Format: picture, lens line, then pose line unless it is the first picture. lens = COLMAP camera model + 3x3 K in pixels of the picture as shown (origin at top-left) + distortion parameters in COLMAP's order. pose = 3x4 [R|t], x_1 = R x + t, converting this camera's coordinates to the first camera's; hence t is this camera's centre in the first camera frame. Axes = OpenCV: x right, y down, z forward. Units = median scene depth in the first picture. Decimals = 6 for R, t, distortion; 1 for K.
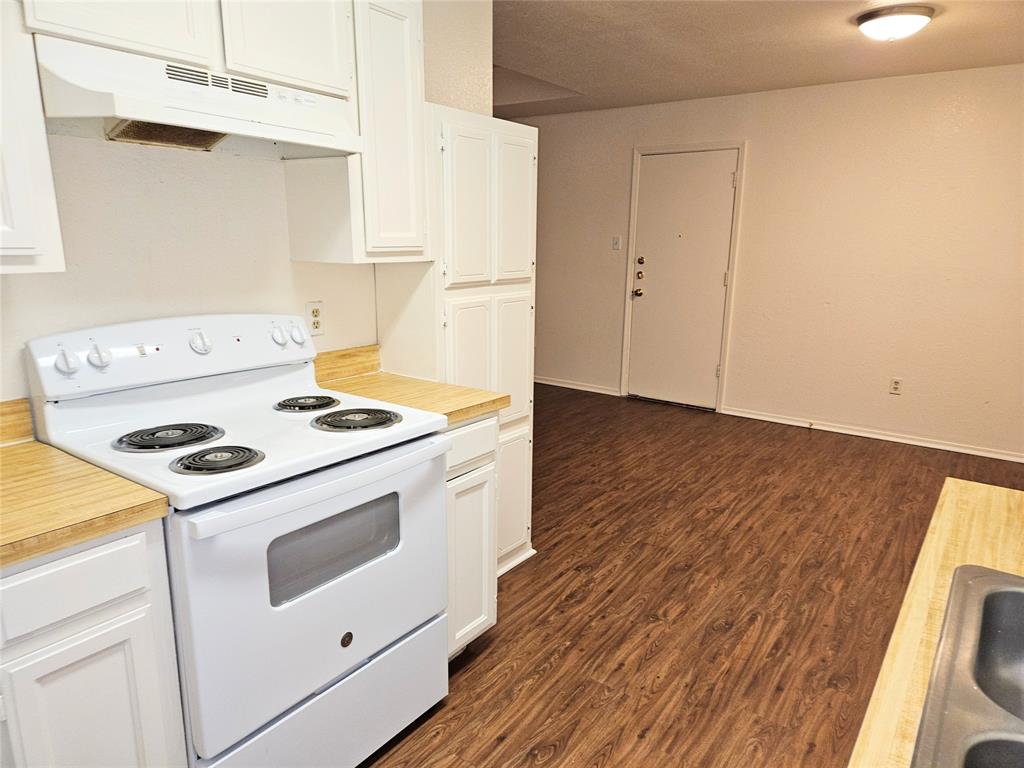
lens RADIAL K [[685.1, 0, 513.1], [0, 685.1, 384.6], [0, 0, 1]] dist [0.051476, -0.010578]
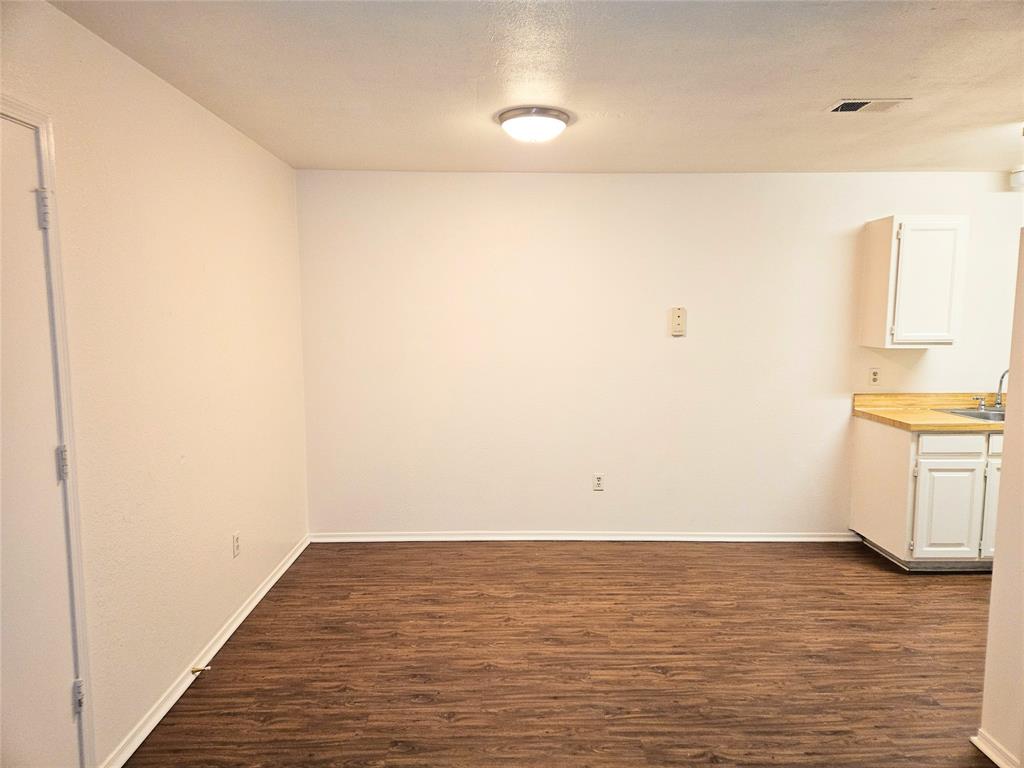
lens RADIAL K [[685.1, 0, 518.6], [0, 685.1, 392.0], [0, 0, 1]] dist [0.051476, -0.010578]
pose [[-0.609460, -0.113759, 0.784613, -0.211771], [0.161782, 0.950983, 0.263547, -0.386515], [-0.776135, 0.287558, -0.561182, 1.546652]]
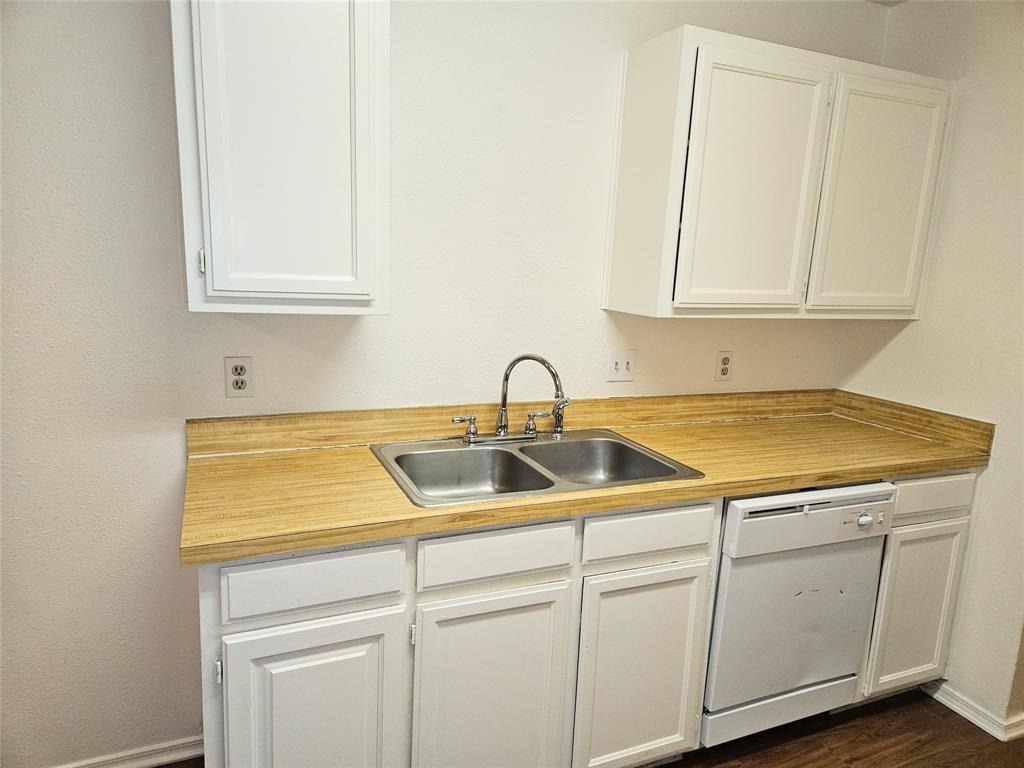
lens RADIAL K [[685.1, 0, 510.9], [0, 685.1, 384.3], [0, 0, 1]] dist [0.051476, -0.010578]
pose [[-0.857421, -0.148981, 0.492578, -0.077642], [0.053613, 0.926109, 0.373427, -0.196597], [-0.511815, 0.346592, -0.786078, 0.800333]]
